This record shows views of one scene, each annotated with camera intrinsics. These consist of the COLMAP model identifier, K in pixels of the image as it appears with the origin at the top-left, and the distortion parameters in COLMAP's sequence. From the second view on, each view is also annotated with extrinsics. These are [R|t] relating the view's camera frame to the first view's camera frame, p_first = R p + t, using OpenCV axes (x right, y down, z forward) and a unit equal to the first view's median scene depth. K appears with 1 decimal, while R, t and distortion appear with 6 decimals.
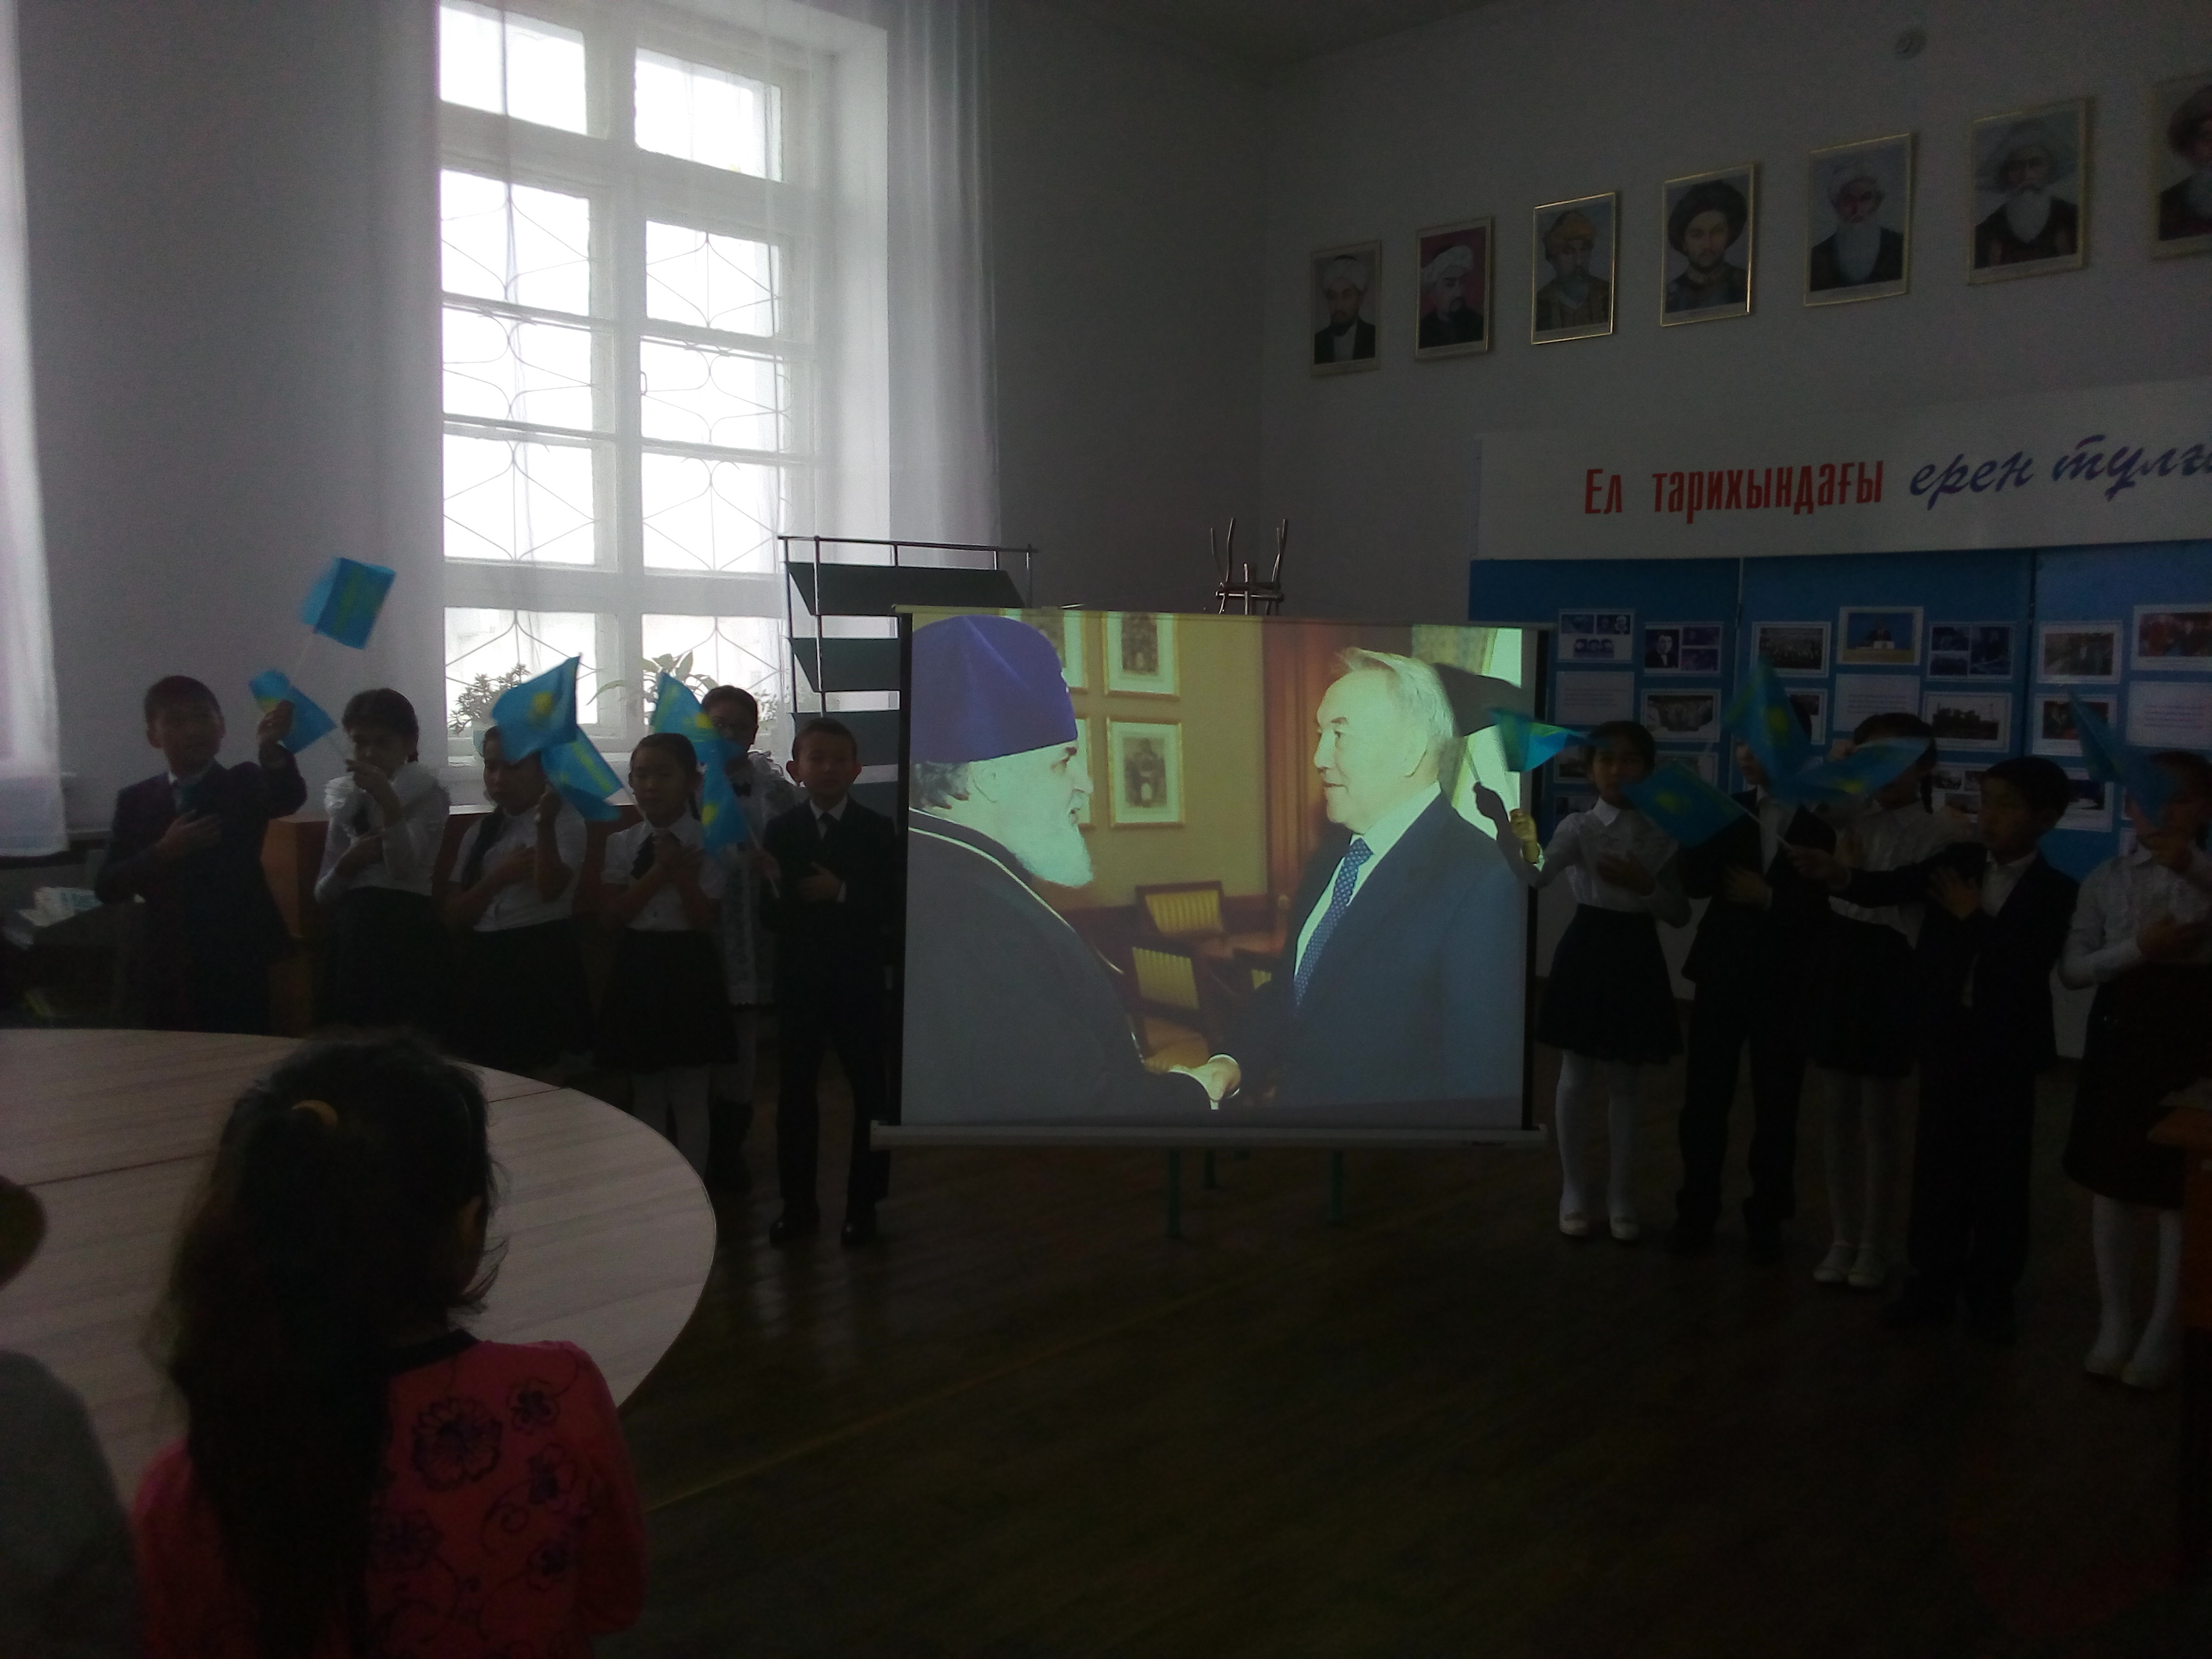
lens RADIAL K [[1742.9, 0, 1149.5], [0, 1742.9, 805.4], [0, 0, 1]] dist [0.048681, -0.093918]
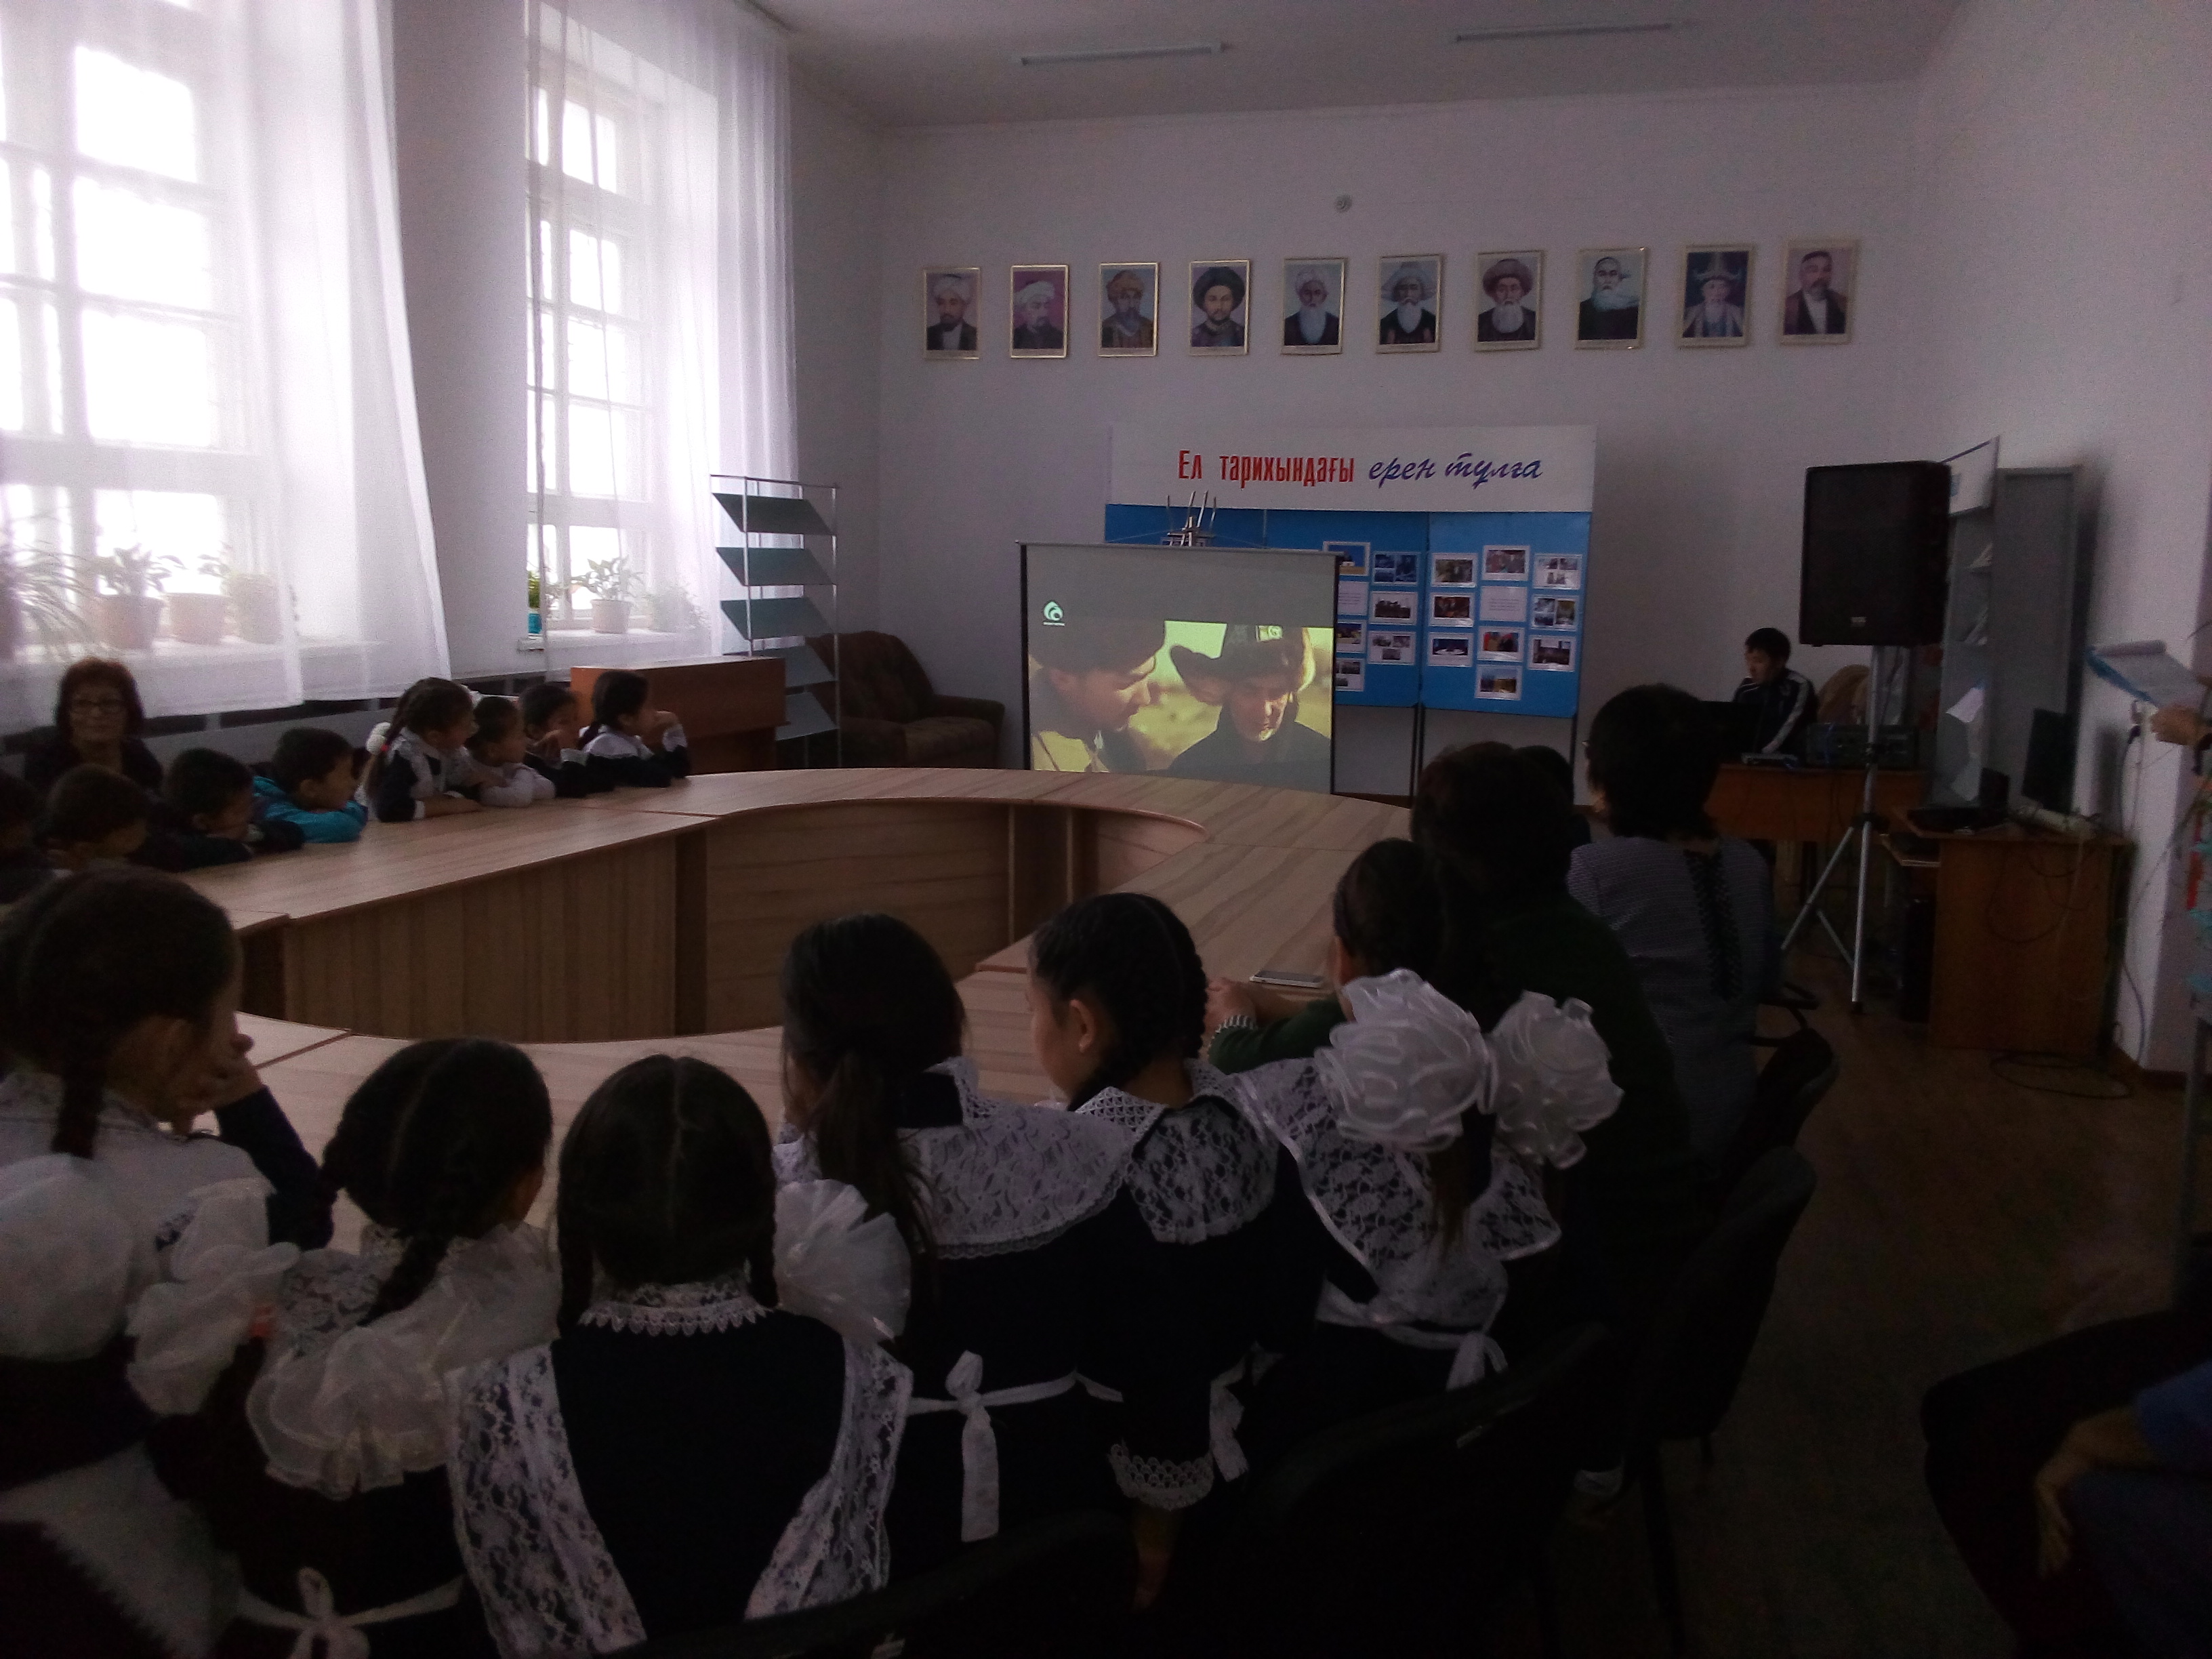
lens RADIAL K [[1712.7, 0, 1145.3], [0, 1712.7, 824.8], [0, 0, 1]] dist [0.046461, -0.103233]
pose [[0.871439, -0.060084, 0.486810, -0.595889], [0.025306, 0.996655, 0.077709, 0.028969], [-0.489851, -0.055400, 0.870044, -0.395059]]
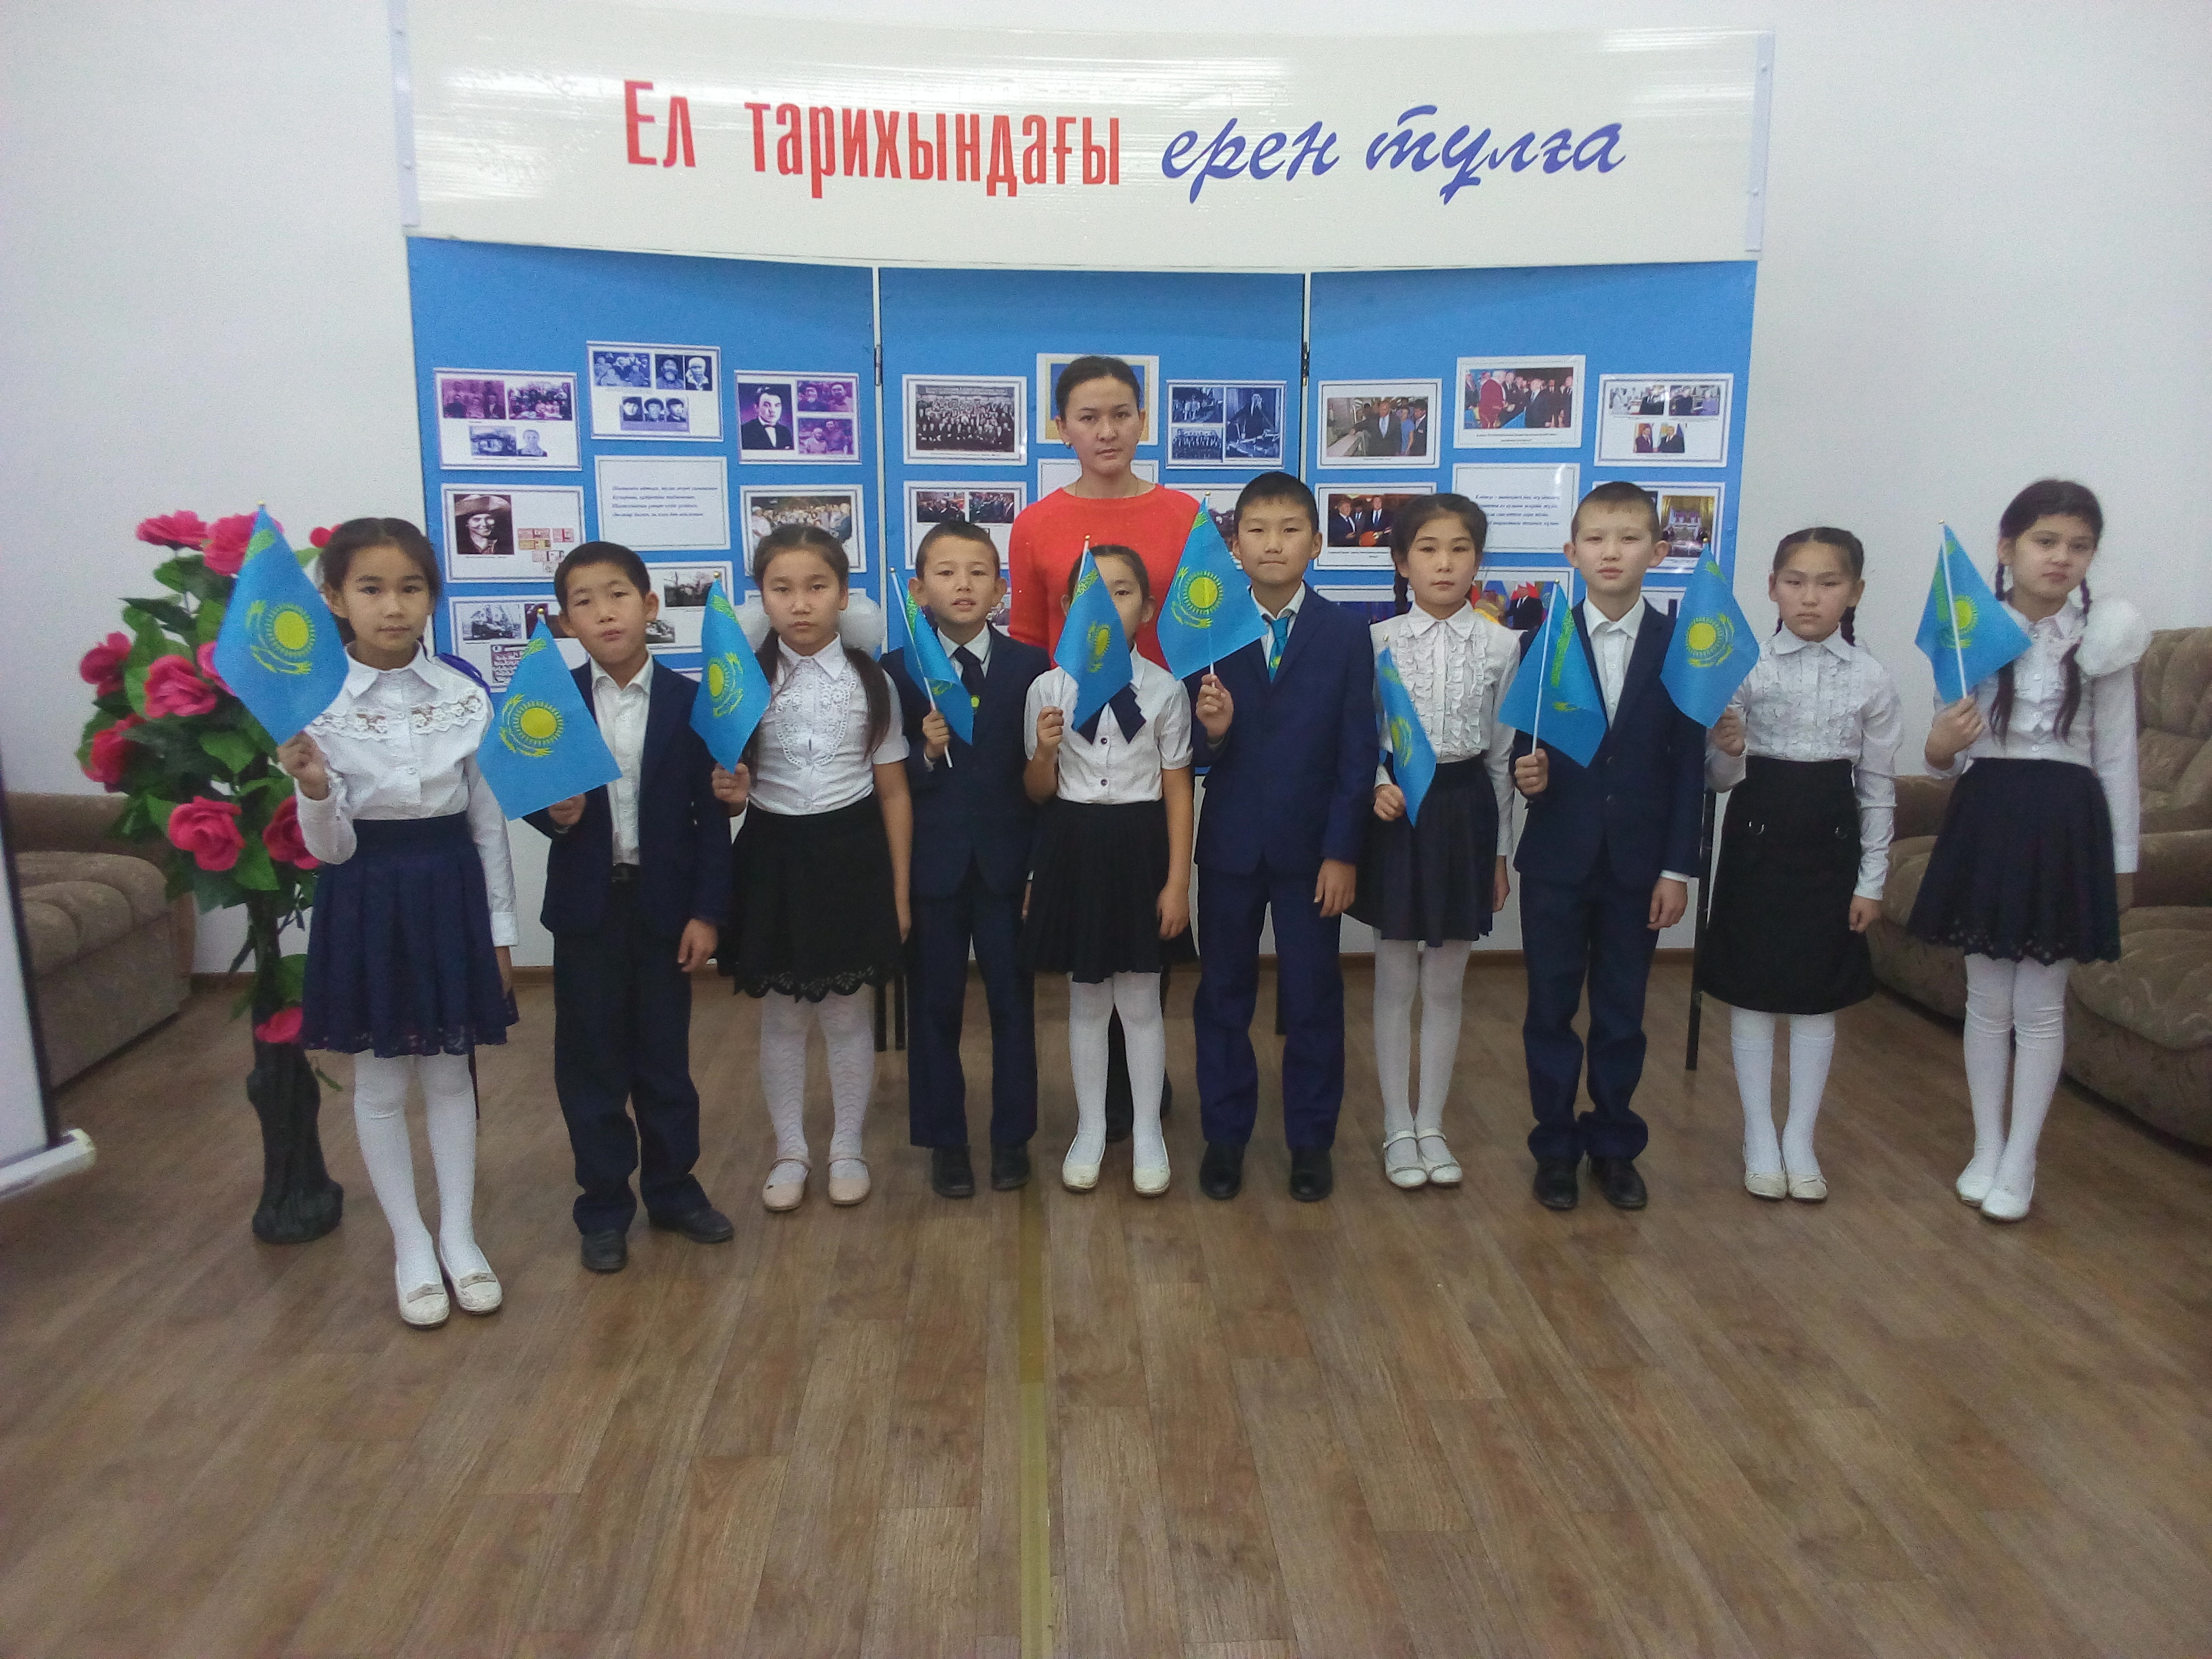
lens RADIAL K [[1711.3, 0, 1123.6], [0, 1711.3, 825.5], [0, 0, 1]] dist [0.045498, -0.092215]
pose [[0.679782, -0.152703, 0.717341, -0.069315], [0.065638, 0.986827, 0.147868, -0.032433], [-0.730471, -0.053433, 0.680850, 0.532960]]
